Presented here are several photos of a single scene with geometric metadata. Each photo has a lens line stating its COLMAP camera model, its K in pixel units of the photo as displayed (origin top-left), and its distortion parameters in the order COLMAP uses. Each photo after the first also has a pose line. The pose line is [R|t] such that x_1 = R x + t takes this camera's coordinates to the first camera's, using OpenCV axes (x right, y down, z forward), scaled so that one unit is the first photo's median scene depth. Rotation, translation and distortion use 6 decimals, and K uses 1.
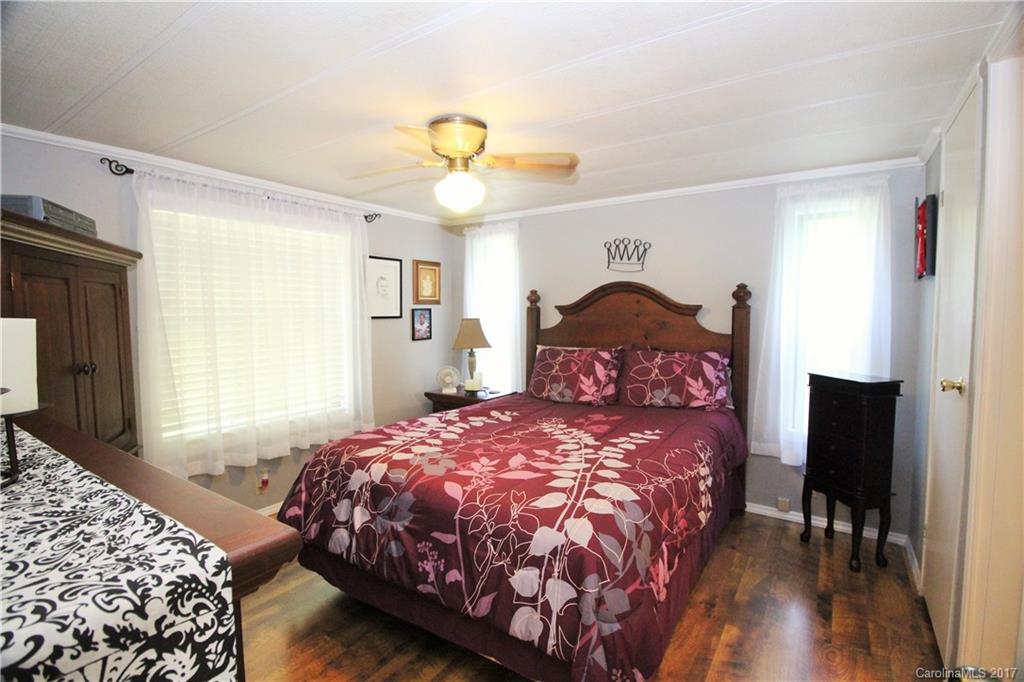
lens RADIAL K [[482.0, 0, 520.0], [0, 482.0, 340.5], [0, 0, 1]] dist [-0.008824, -0.006995]
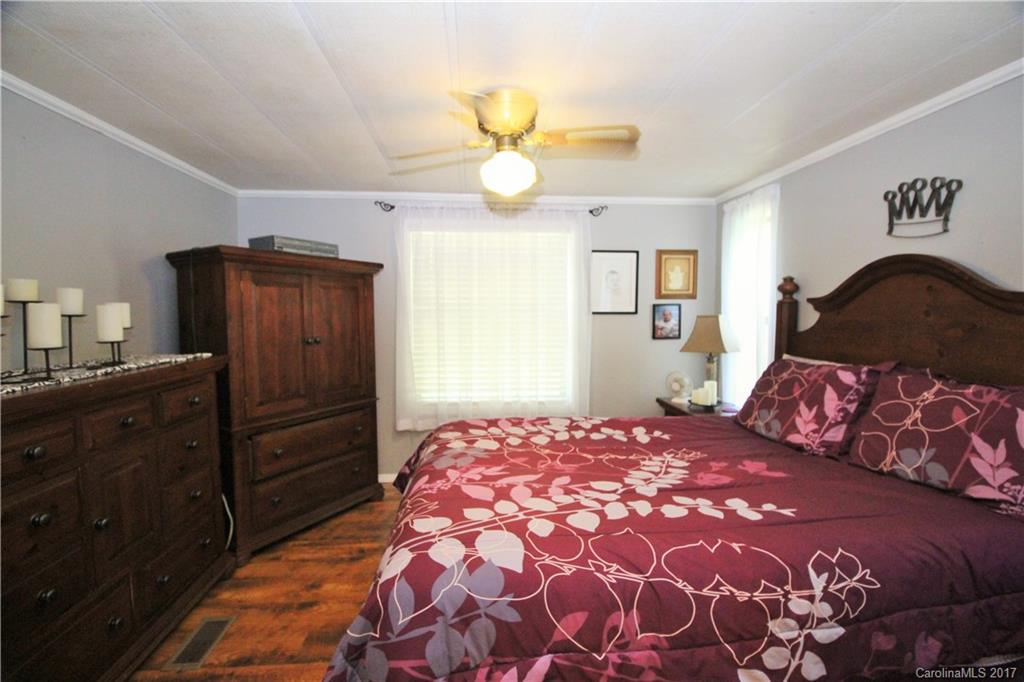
lens RADIAL K [[482.0, 0, 514.2], [0, 482.0, 335.4], [0, 0, 1]] dist [-0.008824, -0.006995]
pose [[0.615981, 0.046672, -0.786378, 0.496648], [-0.052676, 0.998449, 0.017997, -0.014125], [0.785998, 0.030338, 0.617484, 0.358503]]
